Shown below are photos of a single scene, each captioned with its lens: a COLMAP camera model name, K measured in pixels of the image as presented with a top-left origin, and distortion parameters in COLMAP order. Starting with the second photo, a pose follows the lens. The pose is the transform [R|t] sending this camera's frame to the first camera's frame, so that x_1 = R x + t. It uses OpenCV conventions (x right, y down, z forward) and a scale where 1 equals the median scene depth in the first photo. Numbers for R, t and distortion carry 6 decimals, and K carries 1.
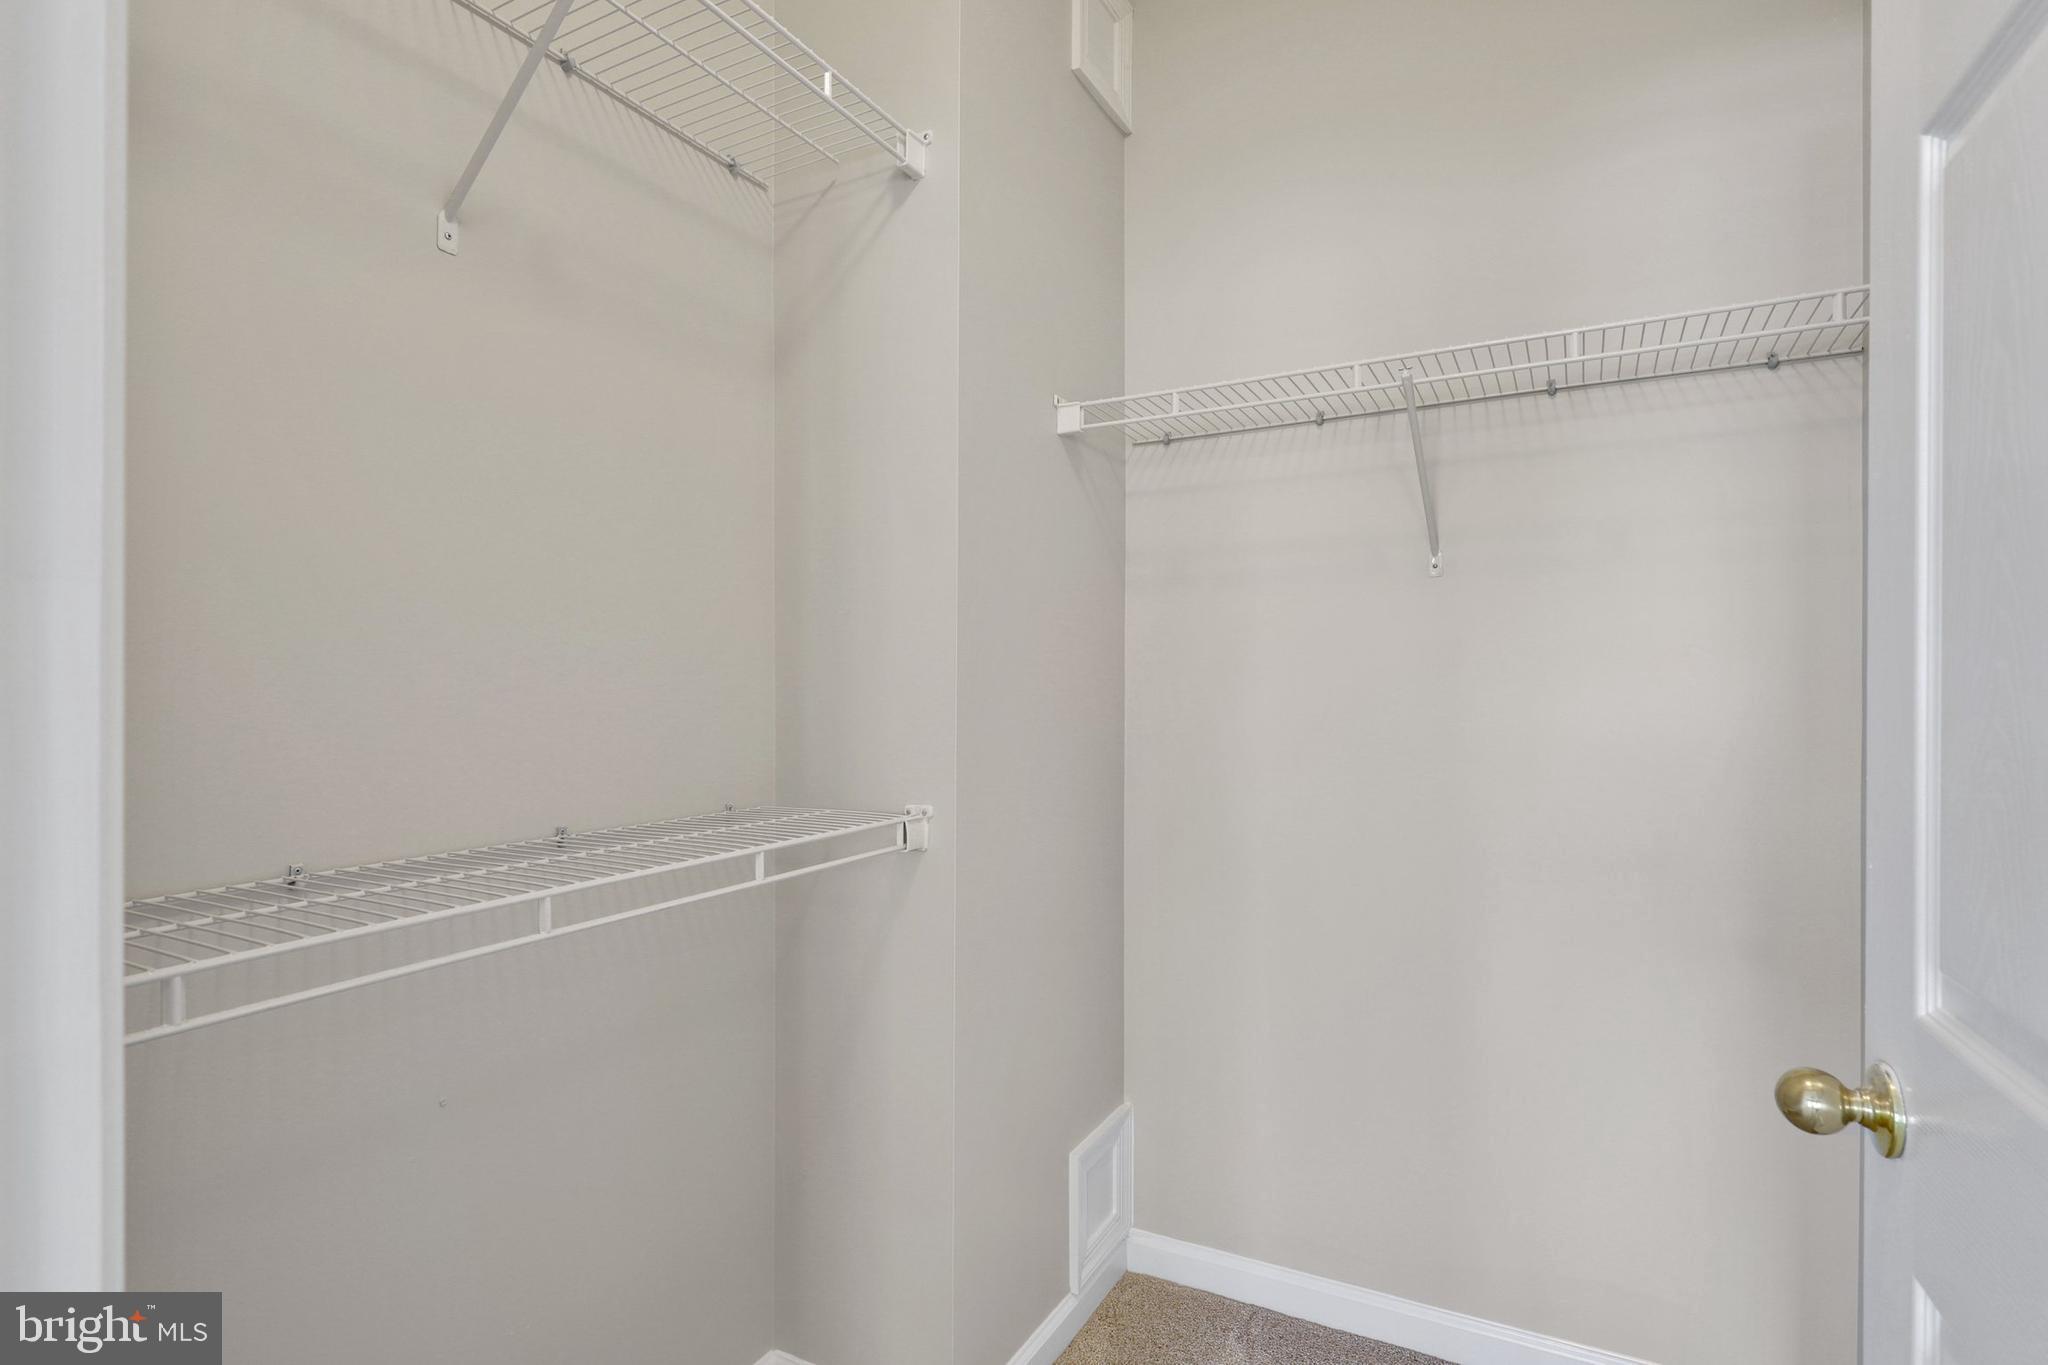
lens RADIAL K [[1025.2, 0, 1023.9], [0, 1025.2, 684.8], [0, 0, 1]] dist [0.000110, -0.000066]
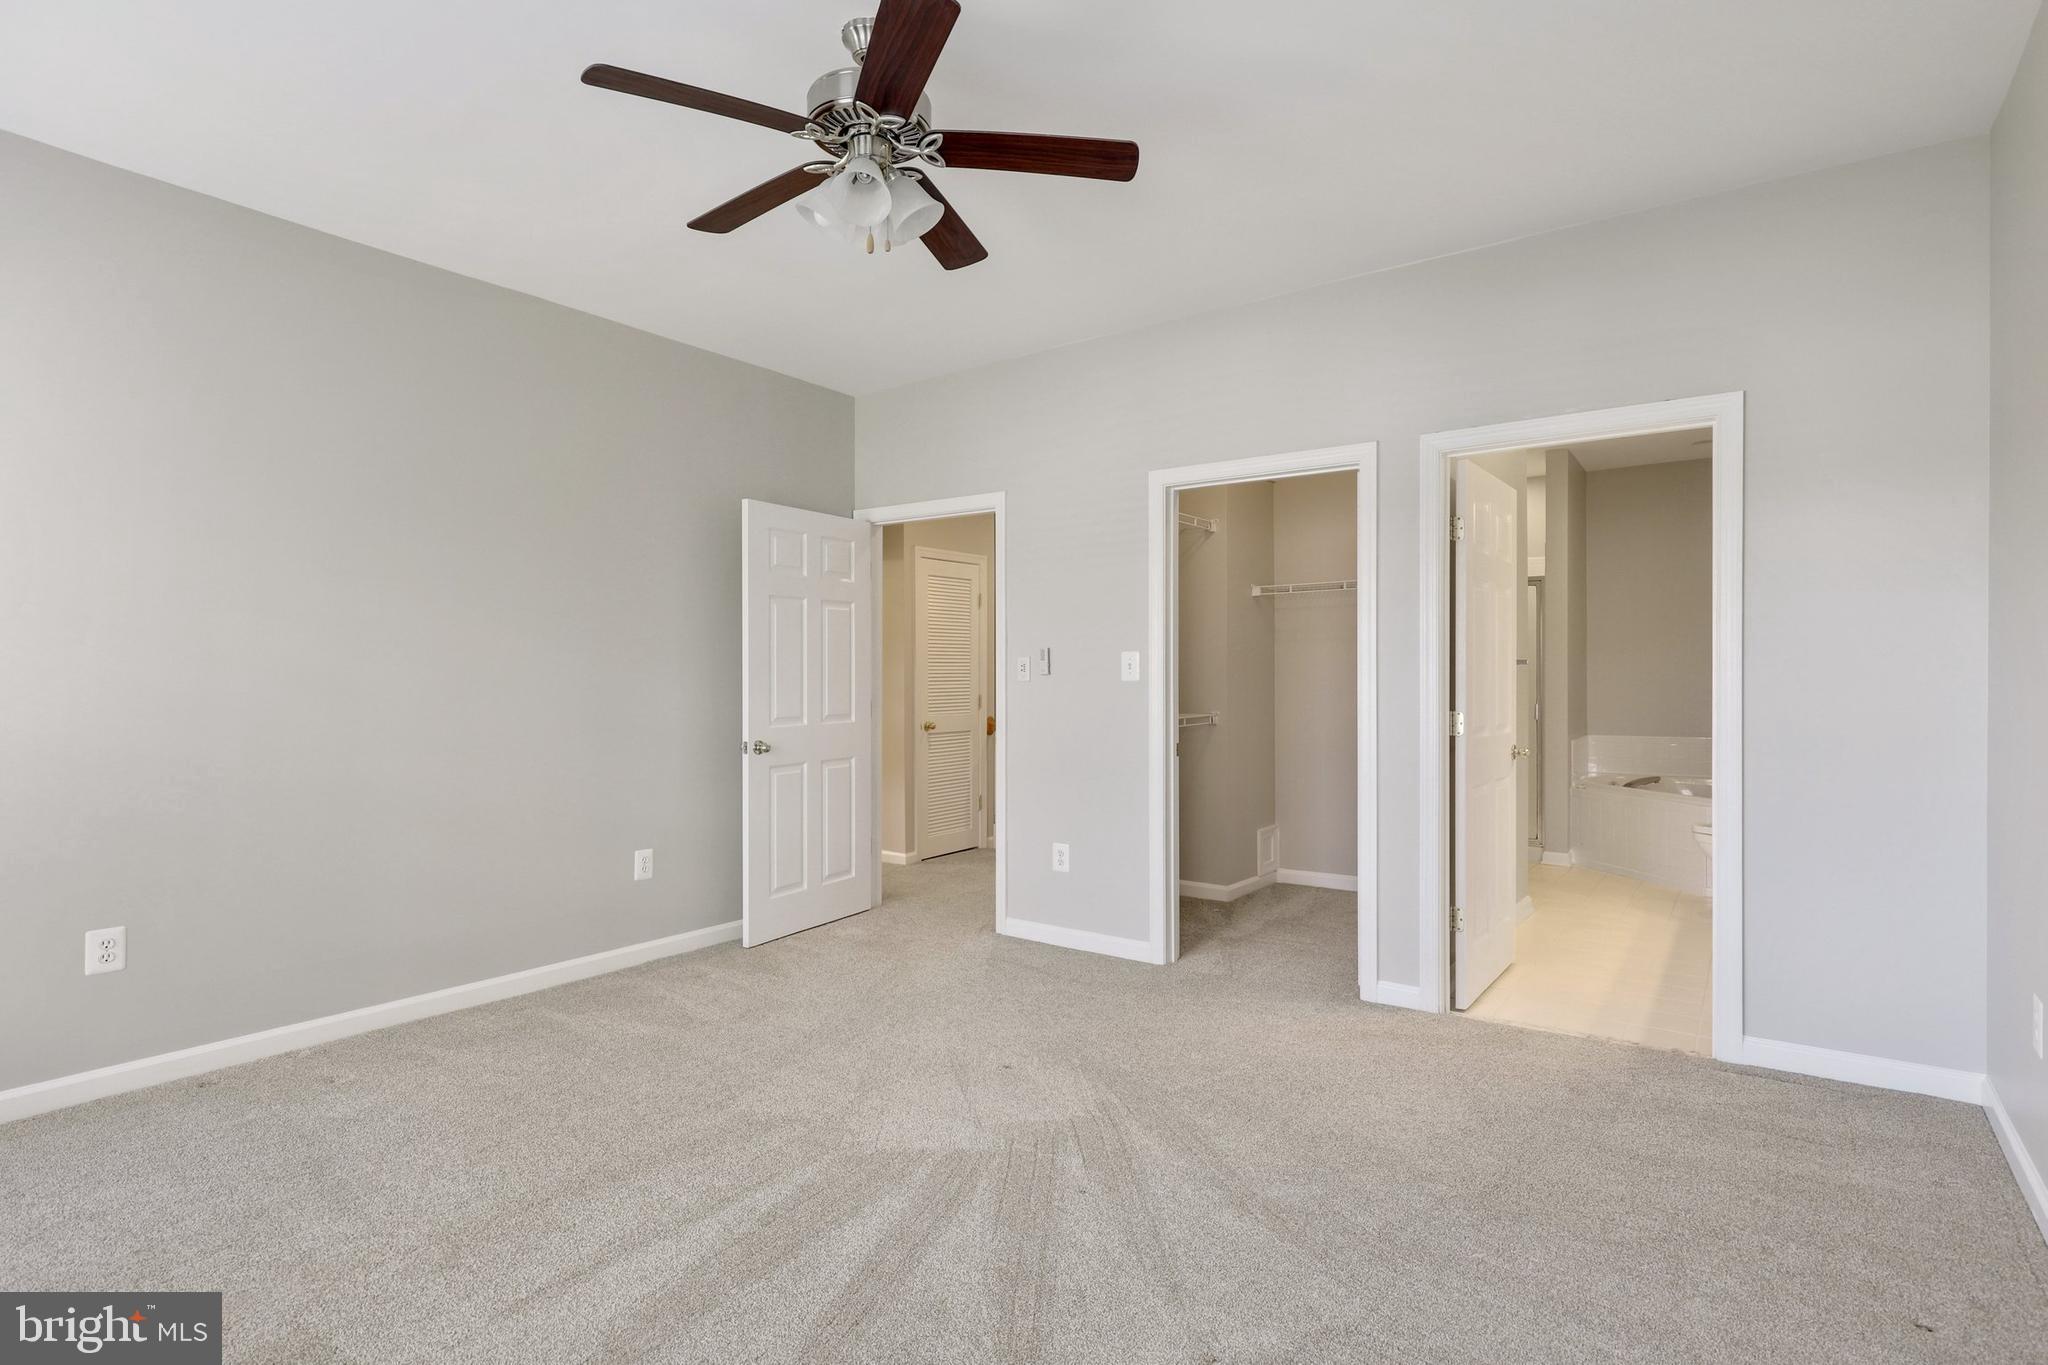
lens RADIAL K [[1025.2, 0, 1021.5], [0, 1025.2, 681.3], [0, 0, 1]] dist [0.000110, -0.000066]
pose [[0.988784, -0.003030, -0.149324, -0.193882], [0.003023, 0.999995, -0.000278, 0.009317], [0.149325, -0.000177, 0.988788, -2.157233]]
